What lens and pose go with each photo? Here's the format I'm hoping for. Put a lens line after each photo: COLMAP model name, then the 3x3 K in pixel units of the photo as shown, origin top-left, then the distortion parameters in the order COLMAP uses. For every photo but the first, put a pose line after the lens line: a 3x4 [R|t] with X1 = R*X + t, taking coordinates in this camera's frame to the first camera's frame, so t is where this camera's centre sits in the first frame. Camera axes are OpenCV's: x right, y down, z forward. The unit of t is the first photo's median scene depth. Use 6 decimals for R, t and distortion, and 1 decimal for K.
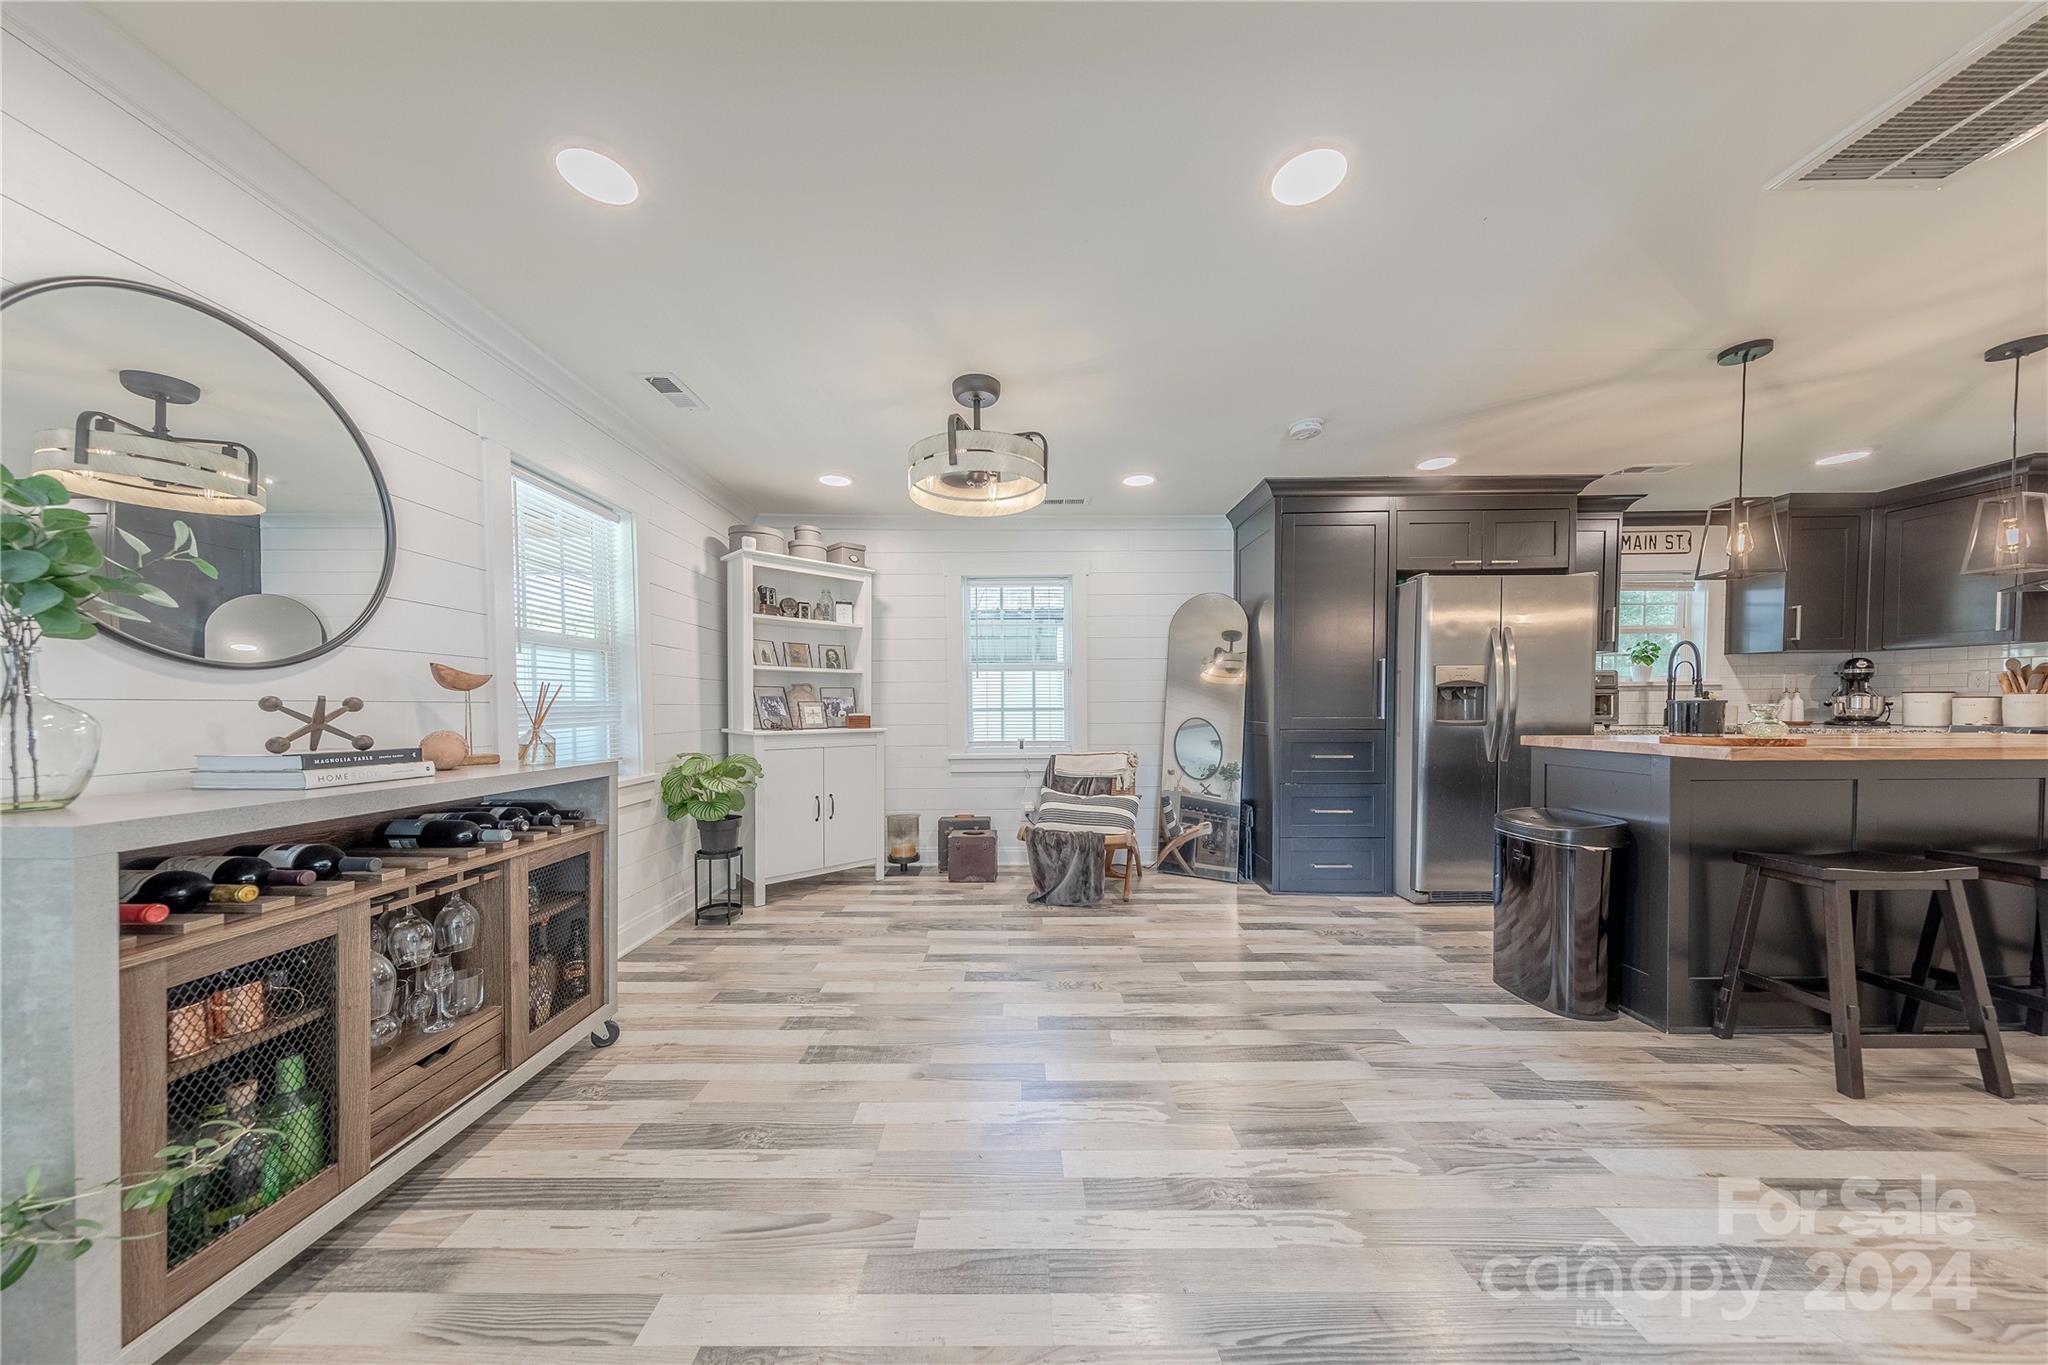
lens RADIAL K [[606.2, 0, 1042.0], [0, 606.2, 708.5], [0, 0, 1]] dist [0.000325, -0.000061]
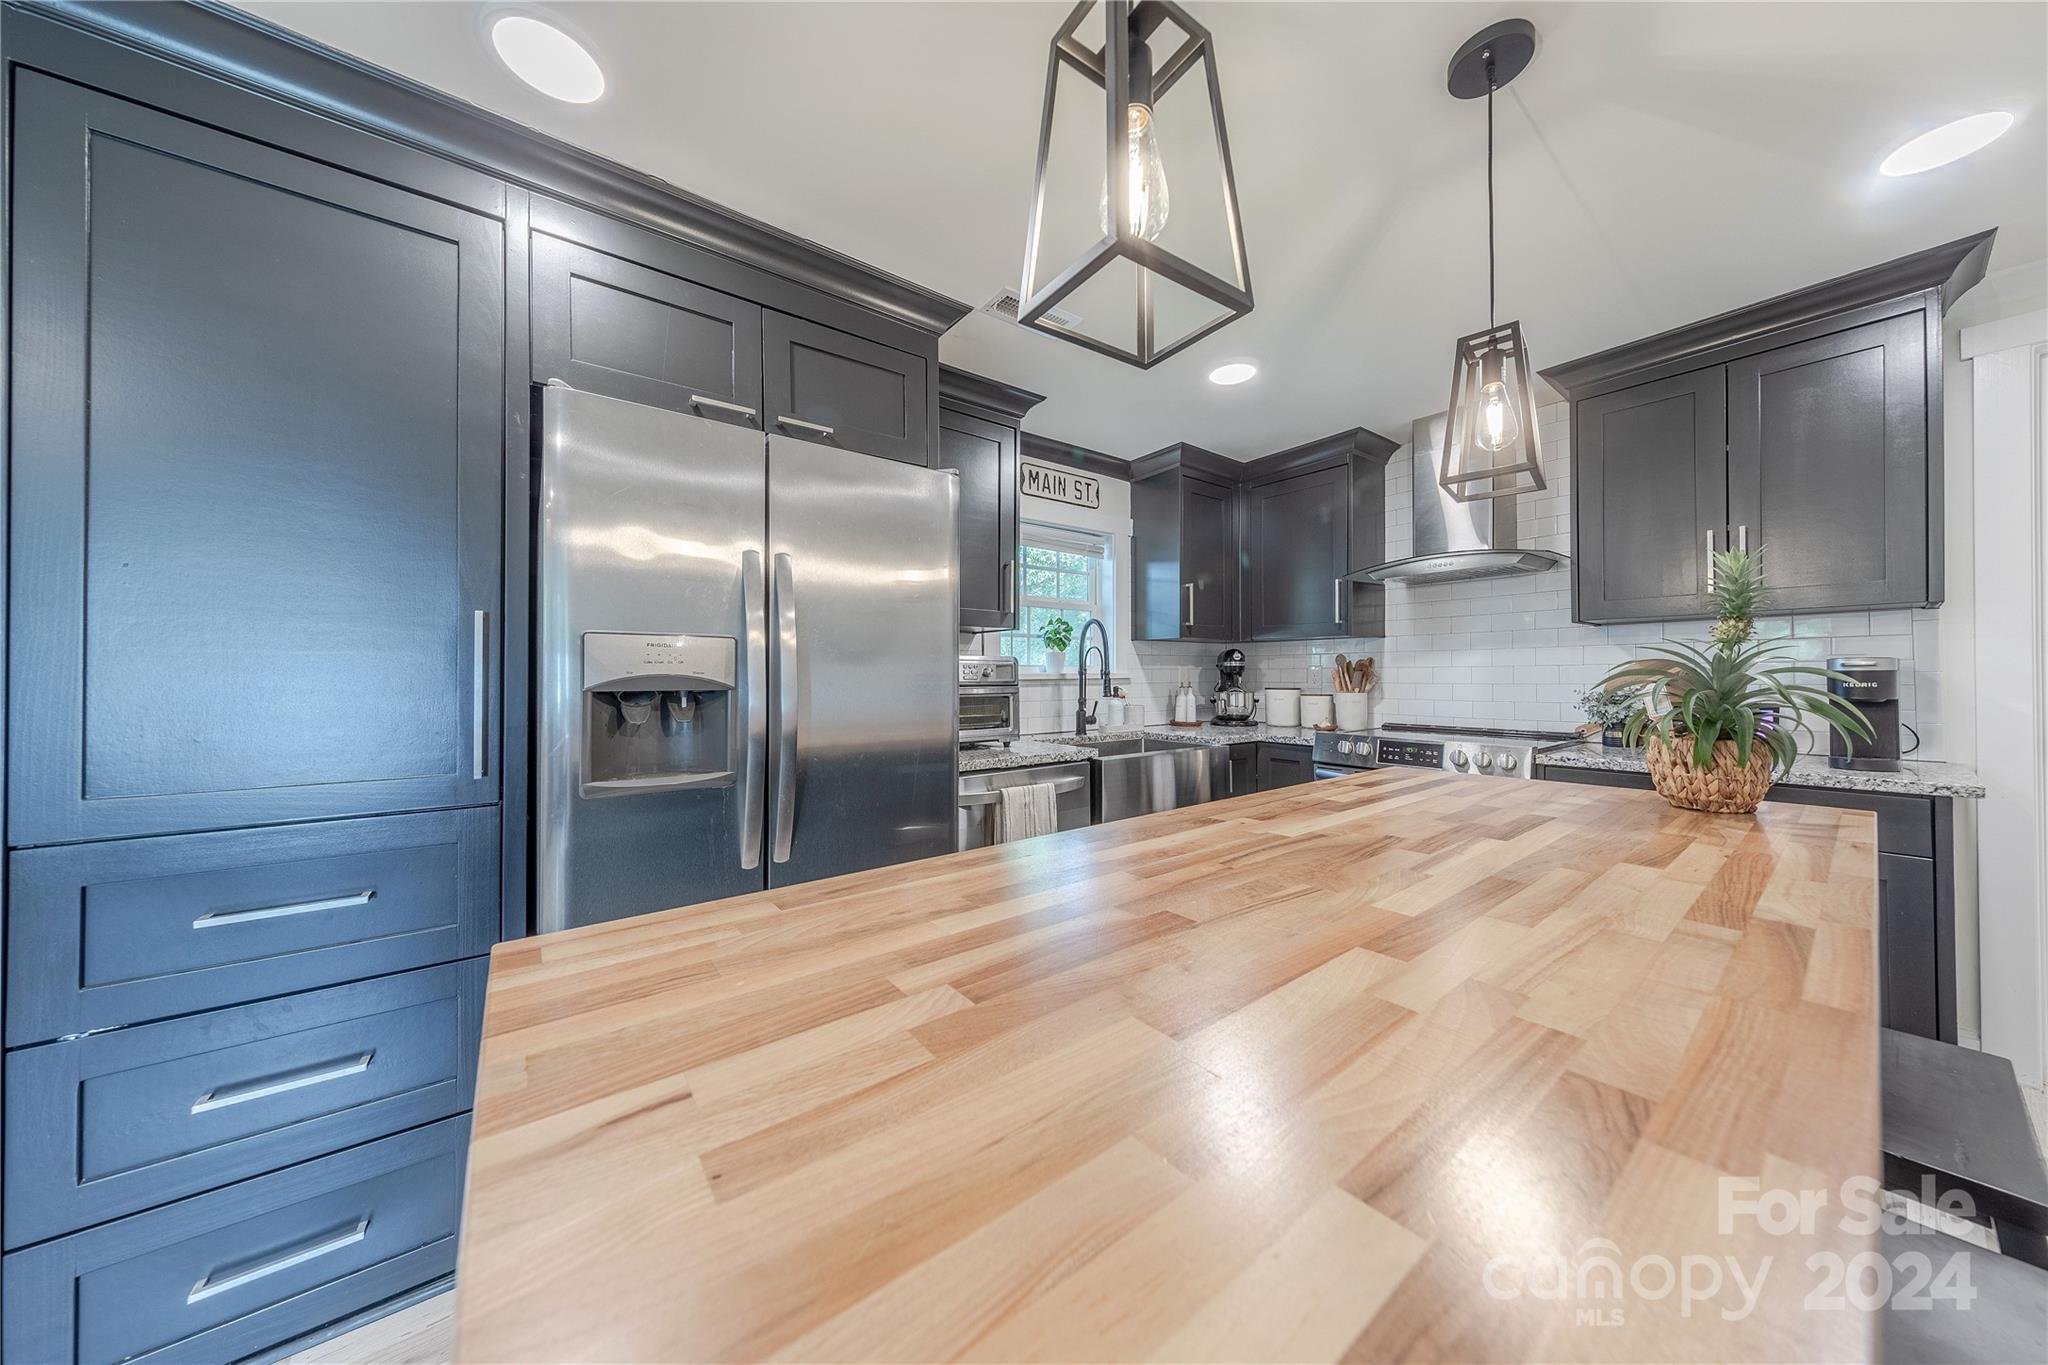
lens RADIAL K [[601.7, 0, 1033.2], [0, 601.7, 679.6], [0, 0, 1]] dist [0.002894, -0.000005]
pose [[0.788915, -0.004111, 0.614489, 0.575724], [0.019009, 0.999662, -0.017718, -0.029552], [-0.614208, 0.025659, 0.788727, 0.489579]]
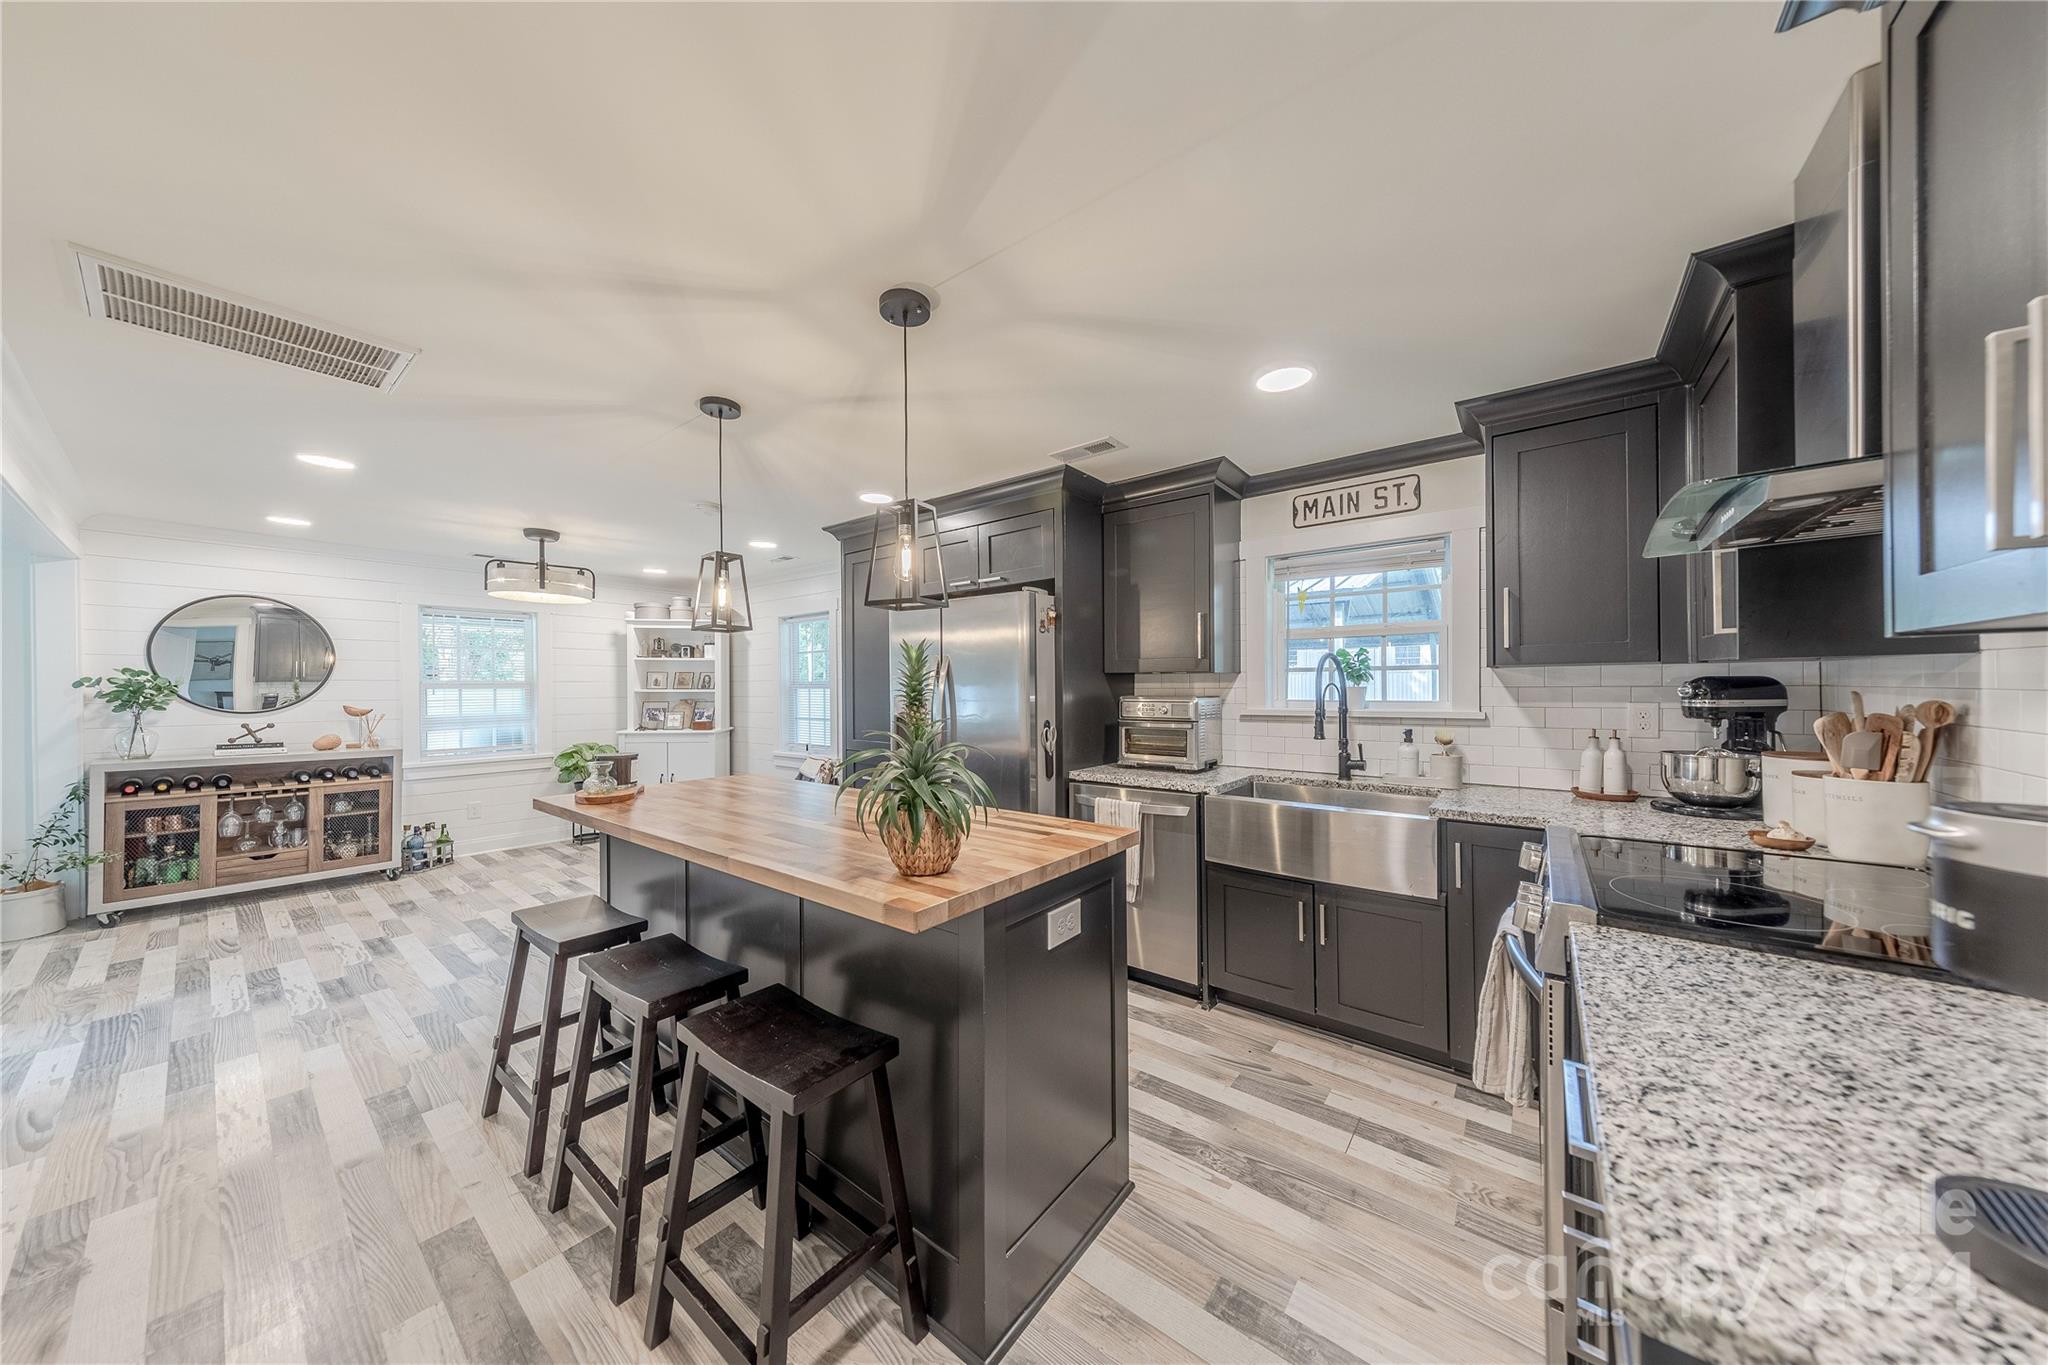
lens RADIAL K [[640.2, 0, 1024.0], [0, 640.2, 682.5], [0, 0, 1]] dist [-0.000062, 0.000039]
pose [[0.816962, 0.005705, -0.576663, 1.207237], [-0.009021, 0.999955, -0.002888, -0.077372], [0.576620, 0.007561, 0.816977, 0.244251]]
